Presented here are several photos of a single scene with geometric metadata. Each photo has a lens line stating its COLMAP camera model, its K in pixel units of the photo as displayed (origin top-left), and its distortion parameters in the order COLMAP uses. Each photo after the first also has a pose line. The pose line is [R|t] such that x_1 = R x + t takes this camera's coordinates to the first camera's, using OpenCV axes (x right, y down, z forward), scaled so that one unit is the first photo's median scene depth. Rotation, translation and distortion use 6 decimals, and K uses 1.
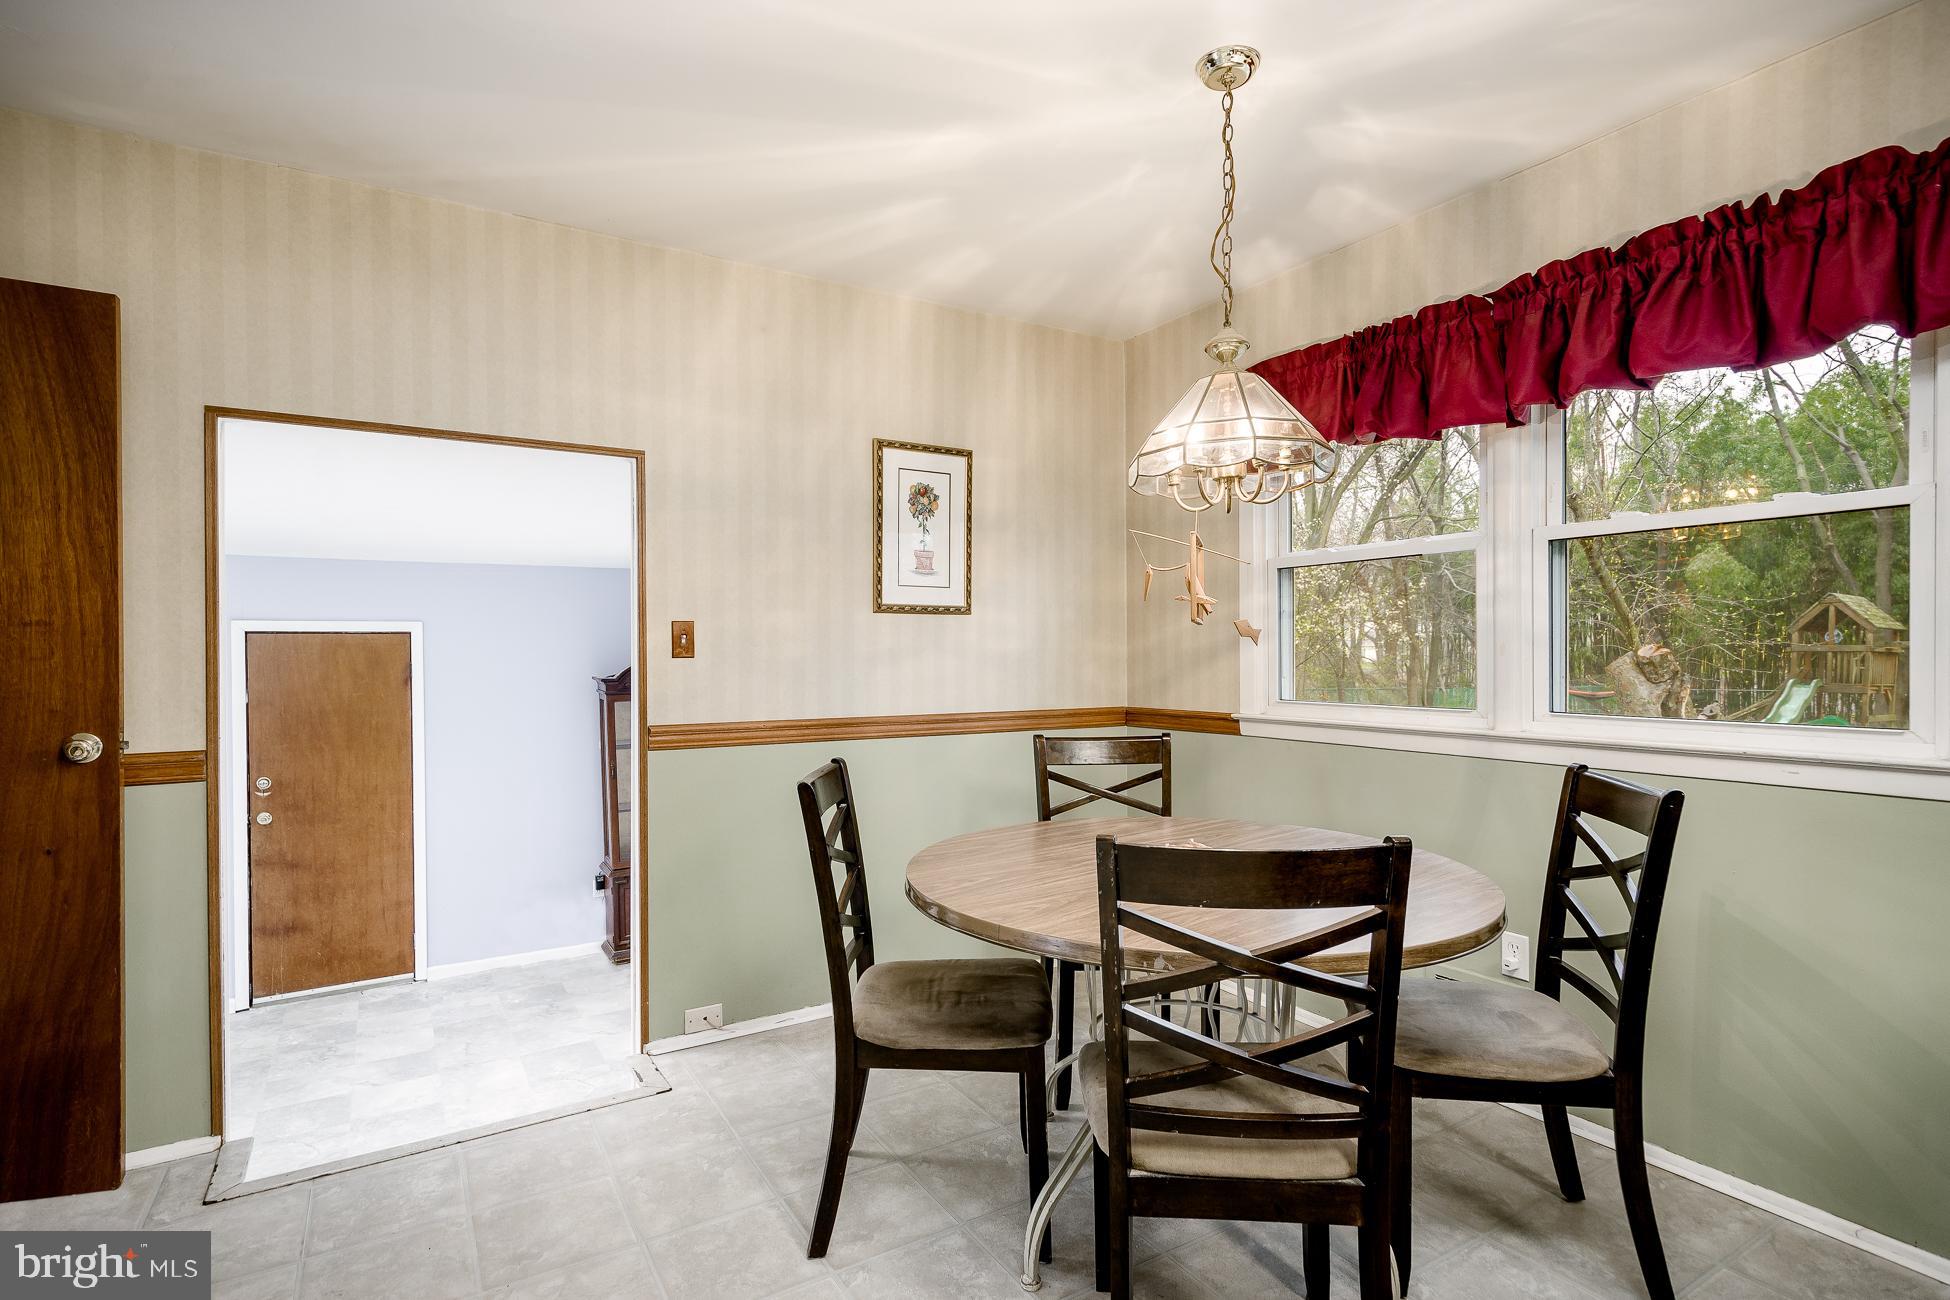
lens RADIAL K [[940.5, 0, 968.8], [0, 940.5, 662.2], [0, 0, 1]] dist [0.007097, 0.000045]
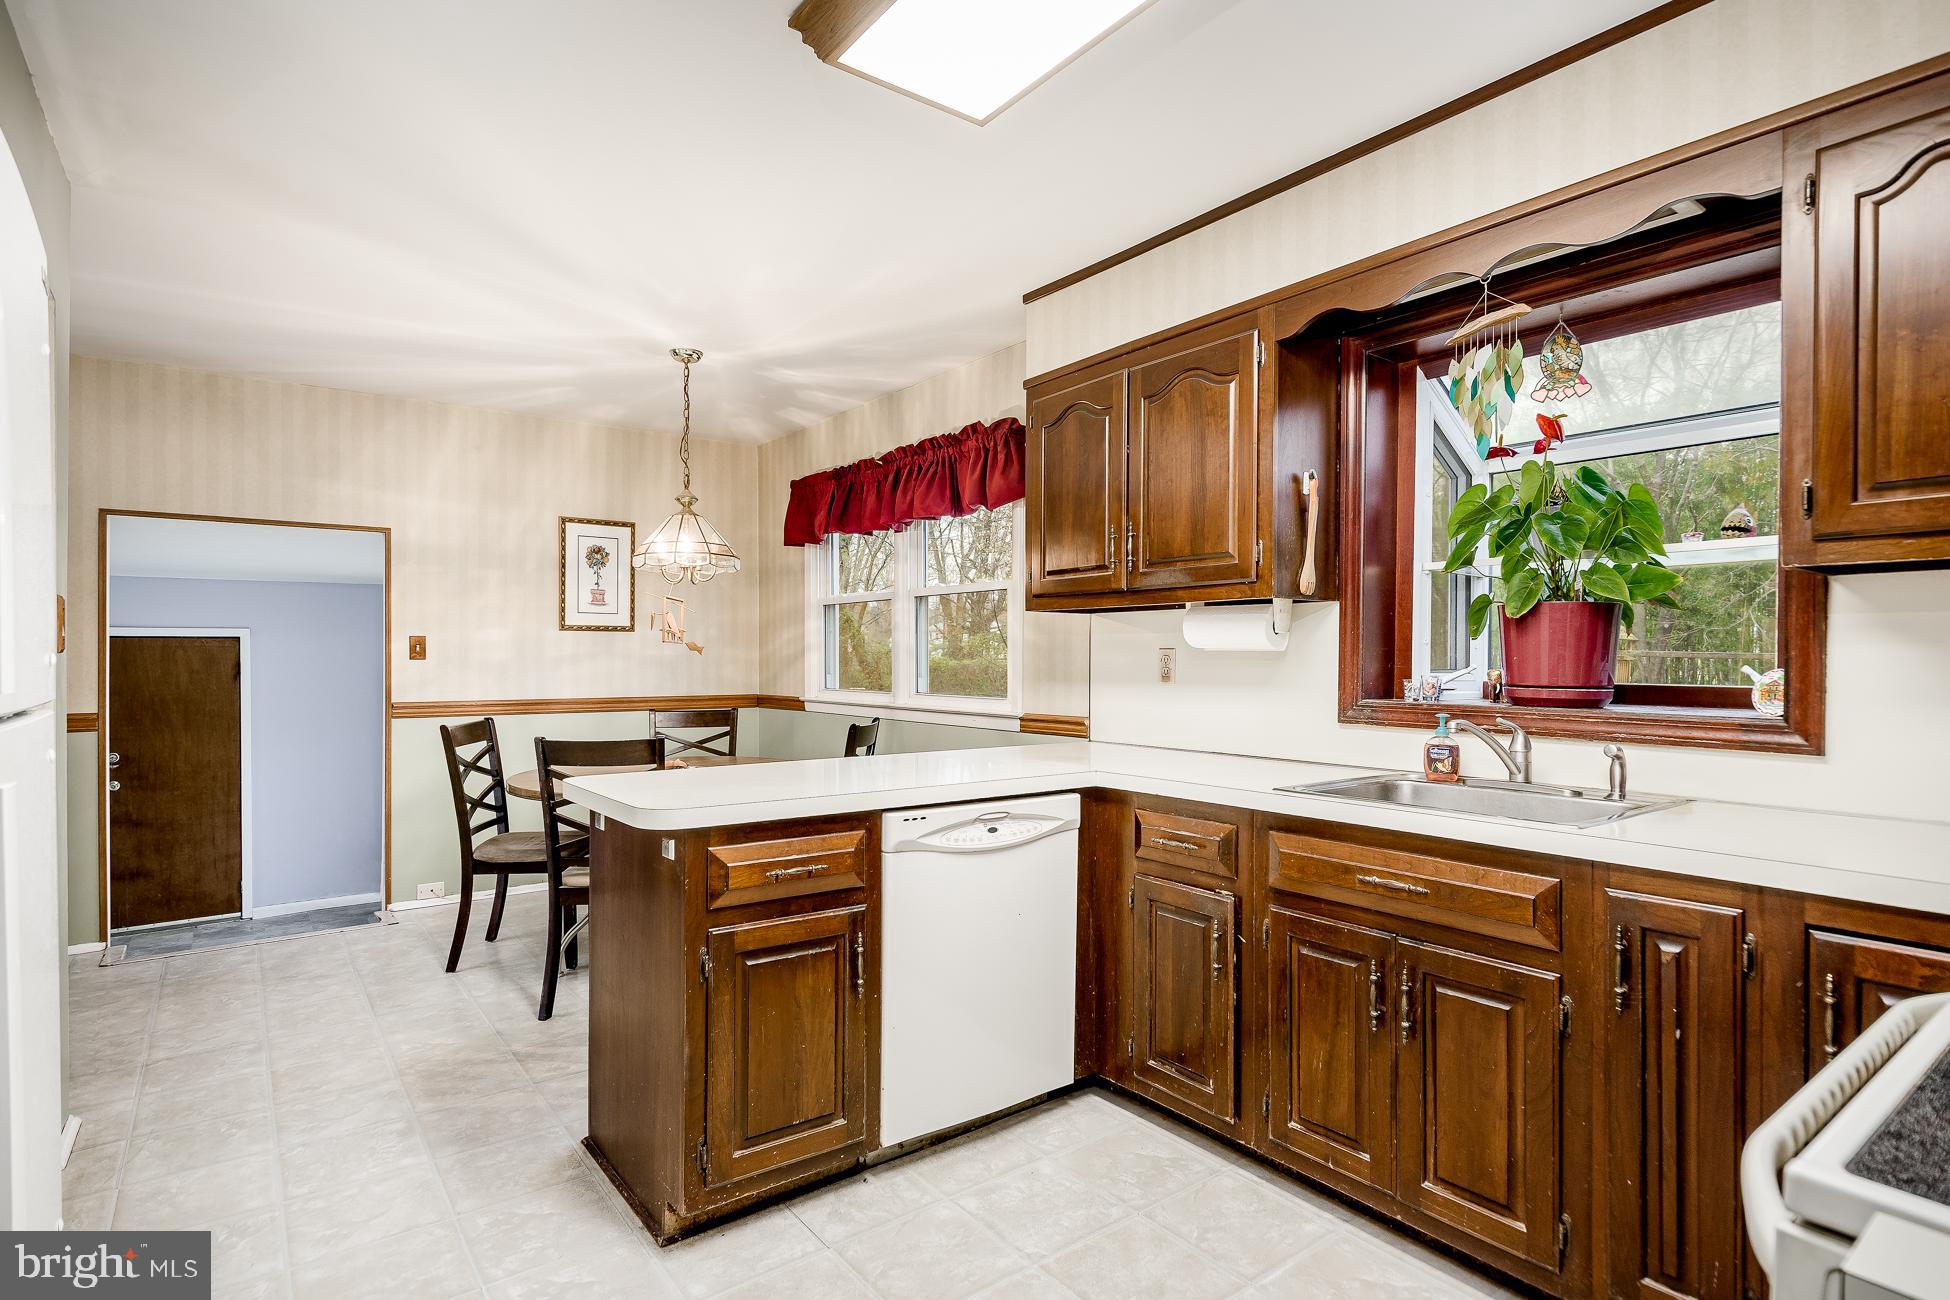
lens RADIAL K [[995.0, 0, 994.2], [0, 995.0, 662.4], [0, 0, 1]] dist [0.006315, -0.004209]
pose [[0.994782, 0.005143, 0.101894, 0.388343], [-0.004876, 0.999984, -0.002871, 0.000057], [-0.101907, 0.002359, 0.994791, -0.602378]]
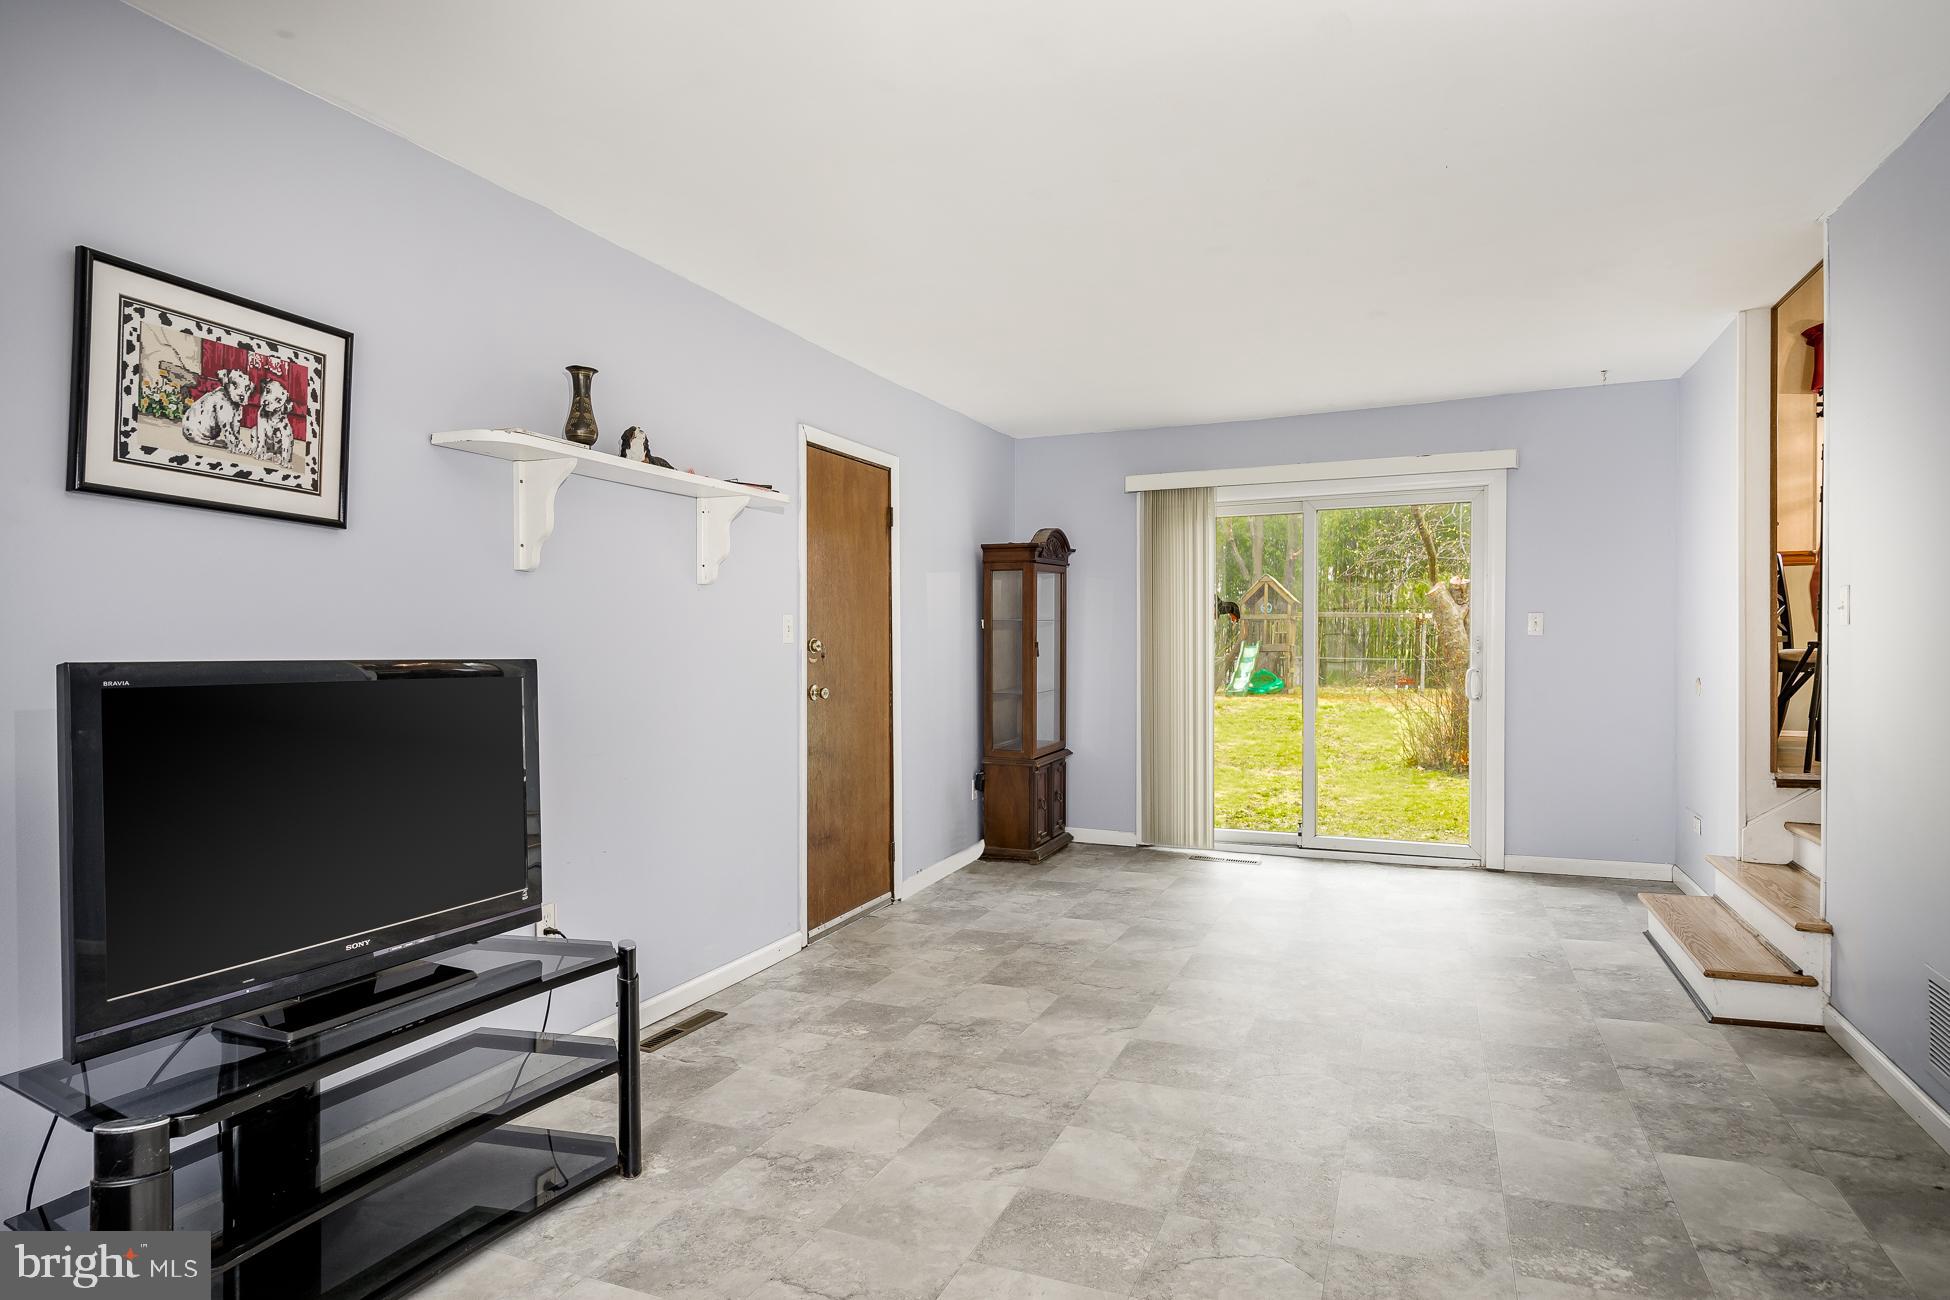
lens RADIAL K [[1090.4, 0, 958.7], [0, 1090.4, 655.8], [0, 0, 1]] dist [0.017141, -0.008182]
pose [[0.812695, -0.005430, 0.582664, -1.618828], [0.005289, 0.999984, 0.001942, 0.189304], [-0.582665, 0.001503, 0.812711, 0.312140]]
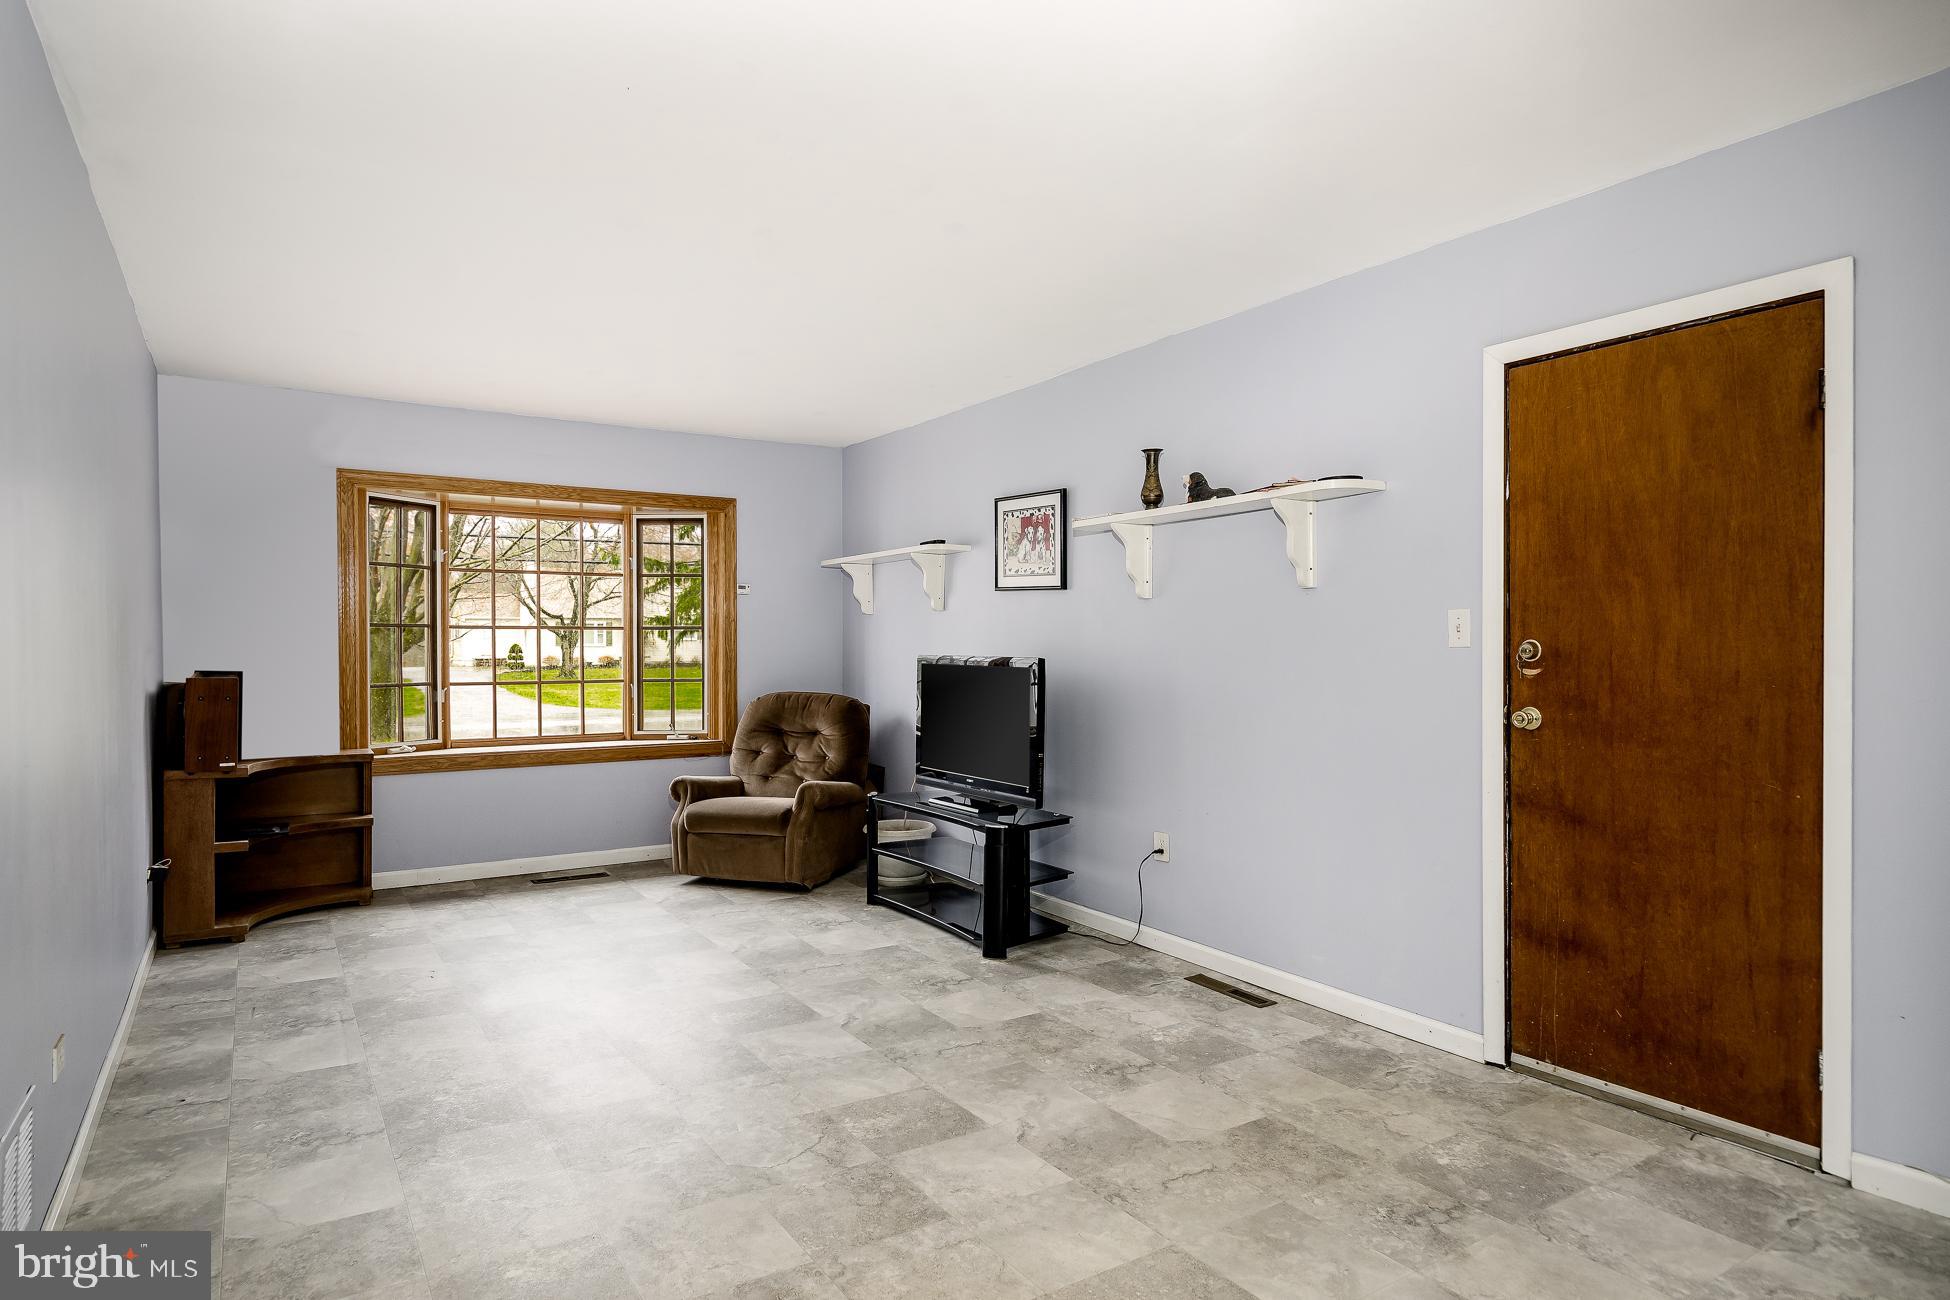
lens RADIAL K [[1090.4, 0, 964.5], [0, 1090.4, 661.3], [0, 0, 1]] dist [0.017141, -0.008182]
pose [[0.028397, 0.017596, -0.999442, -0.206312], [-0.004032, 0.999839, 0.017488, 0.173881], [0.999589, 0.003533, 0.028464, 0.932615]]
